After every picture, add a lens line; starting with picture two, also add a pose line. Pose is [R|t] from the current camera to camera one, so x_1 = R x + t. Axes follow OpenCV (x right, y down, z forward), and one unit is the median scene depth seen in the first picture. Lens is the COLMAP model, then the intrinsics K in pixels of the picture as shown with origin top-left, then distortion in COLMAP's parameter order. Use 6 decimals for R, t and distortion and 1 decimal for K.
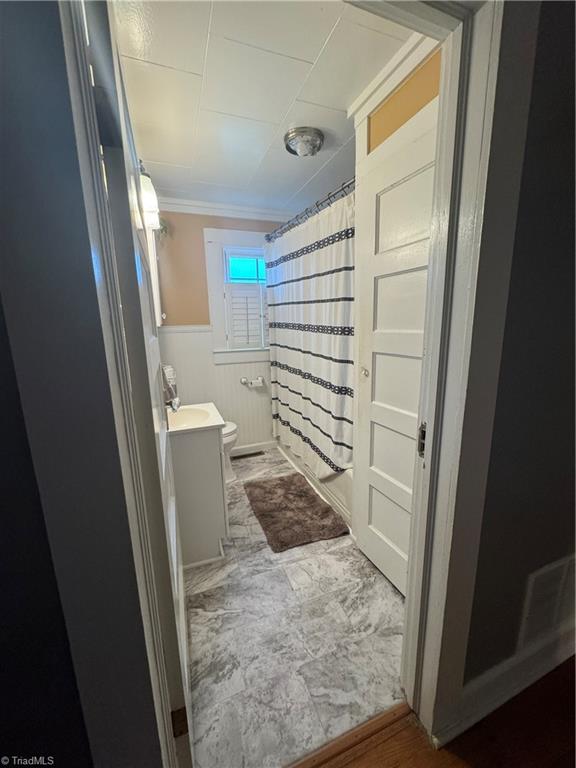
lens RADIAL K [[307.7, 0, 290.3], [0, 307.7, 382.8], [0, 0, 1]] dist [-0.000828, -0.000092]
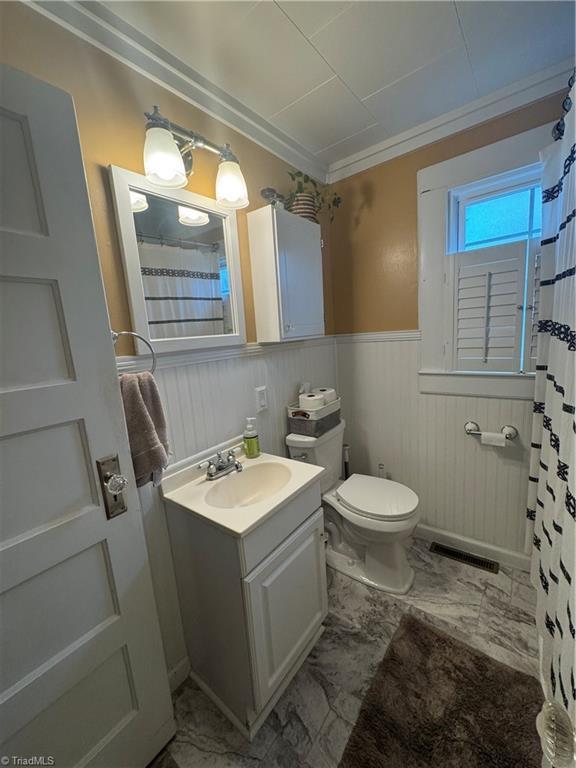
lens RADIAL K [[307.7, 0, 290.4], [0, 307.7, 384.3], [0, 0, 1]] dist [-0.000828, -0.000092]
pose [[0.522334, 0.126276, -0.843339, 0.145006], [-0.112092, 0.990561, 0.078894, -0.096964], [0.845342, 0.053323, 0.531558, 0.448059]]
